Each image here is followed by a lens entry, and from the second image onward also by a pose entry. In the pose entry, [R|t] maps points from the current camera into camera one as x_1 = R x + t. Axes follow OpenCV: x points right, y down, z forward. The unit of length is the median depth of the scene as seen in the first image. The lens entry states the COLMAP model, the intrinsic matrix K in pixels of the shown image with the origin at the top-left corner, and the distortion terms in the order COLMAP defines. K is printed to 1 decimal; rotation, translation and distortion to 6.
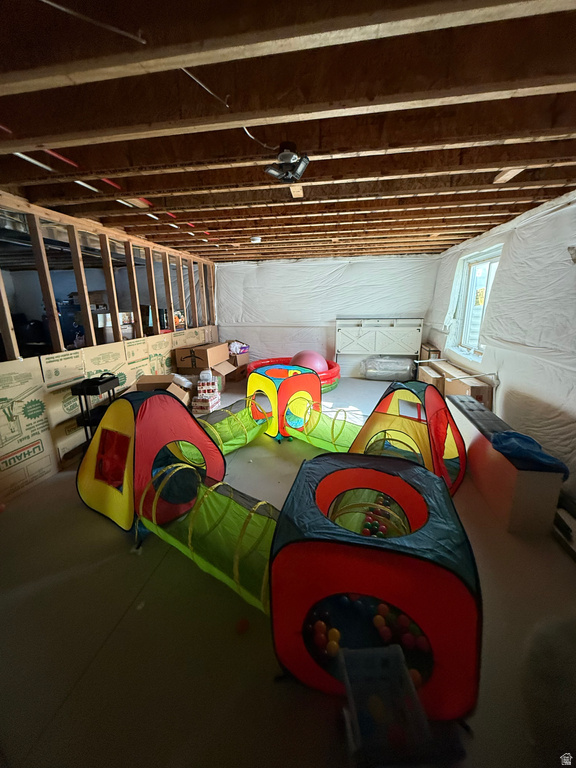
lens RADIAL K [[306.9, 0, 286.7], [0, 306.9, 386.1], [0, 0, 1]] dist [-0.002756, 0.000621]
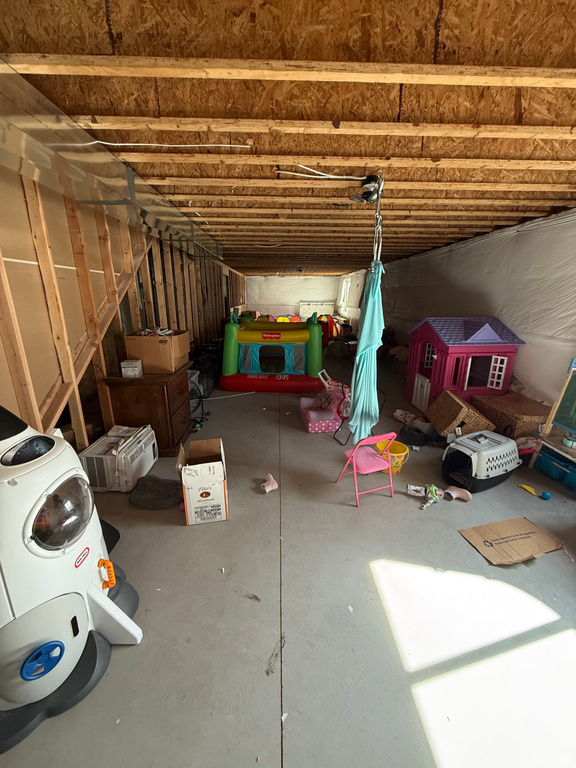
lens RADIAL K [[306.9, 0, 289.0], [0, 306.9, 380.9], [0, 0, 1]] dist [-0.002756, 0.000621]
pose [[0.982156, -0.039125, 0.183954, -0.396033], [0.033887, 0.998928, 0.031538, 0.324799], [-0.184990, -0.024742, 0.982429, -1.375881]]
